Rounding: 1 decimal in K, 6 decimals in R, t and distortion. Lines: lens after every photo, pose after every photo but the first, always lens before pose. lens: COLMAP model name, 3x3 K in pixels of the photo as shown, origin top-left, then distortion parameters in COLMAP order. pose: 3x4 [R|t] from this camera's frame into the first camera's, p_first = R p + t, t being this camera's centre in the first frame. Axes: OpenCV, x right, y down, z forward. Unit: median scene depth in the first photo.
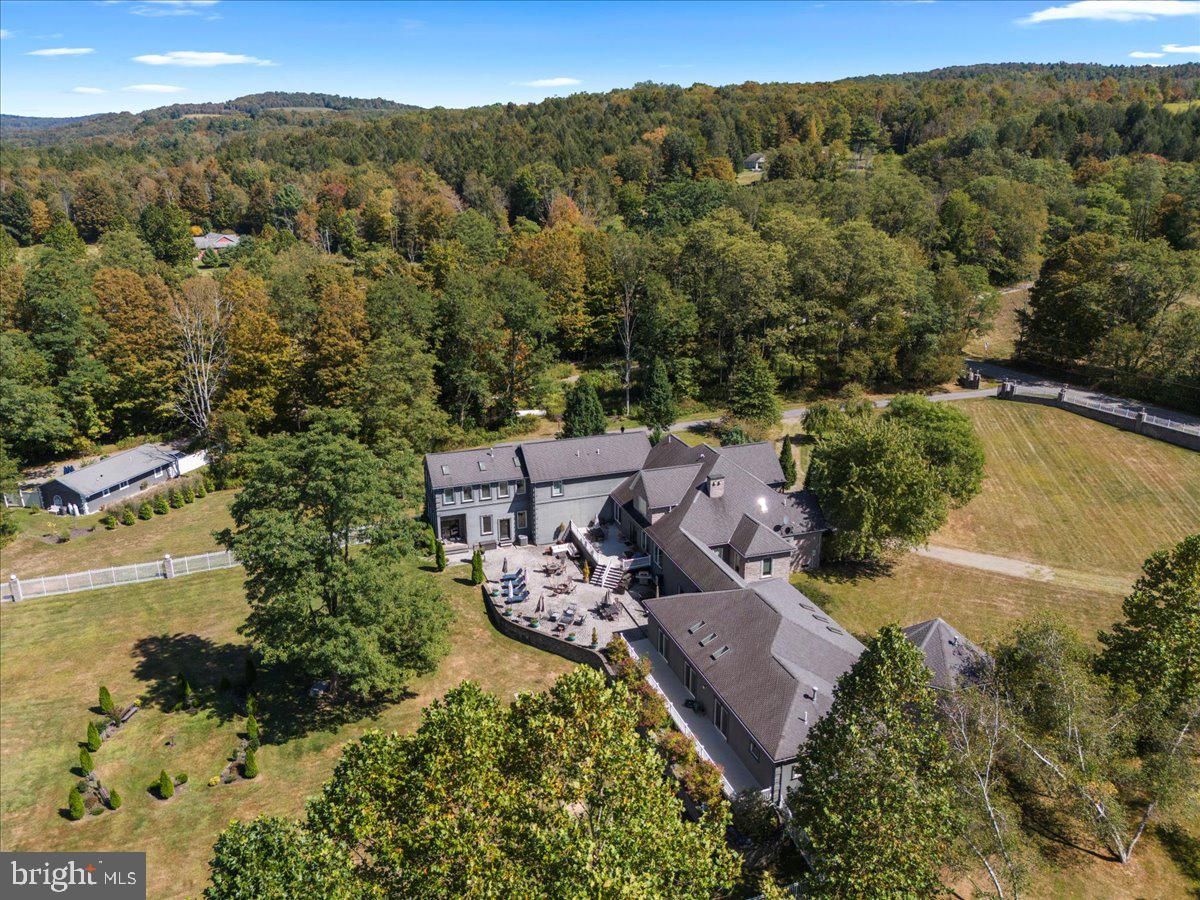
lens RADIAL K [[876.0, 0, 600.0], [0, 876.0, 450.0], [0, 0, 1]] dist [0.068379, -0.065838]
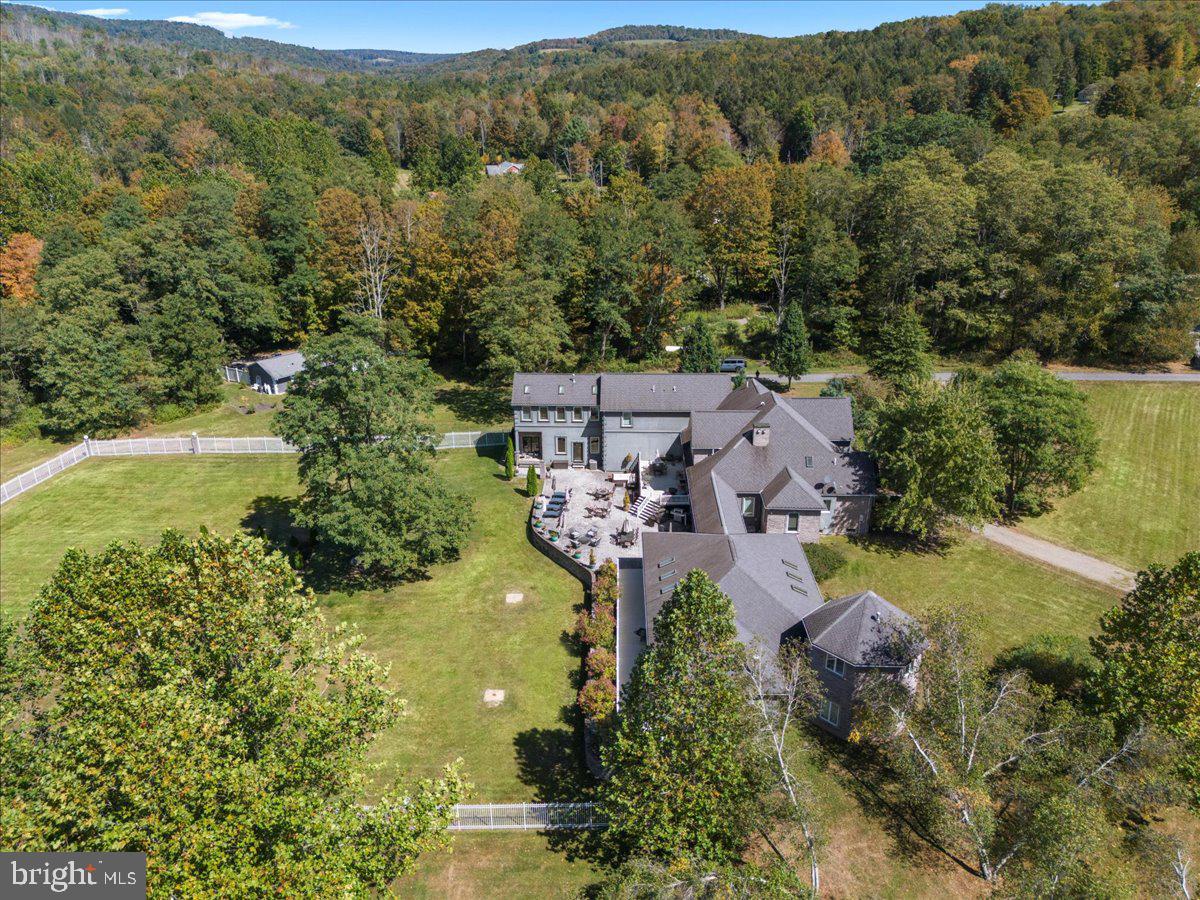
lens RADIAL K [[876.0, 0, 600.0], [0, 876.0, 450.0], [0, 0, 1]] dist [0.068379, -0.065838]
pose [[0.937899, 0.134086, -0.319947, 0.223841], [-0.112380, 0.989984, 0.085456, -0.004281], [0.328201, -0.044193, 0.943574, 0.012369]]
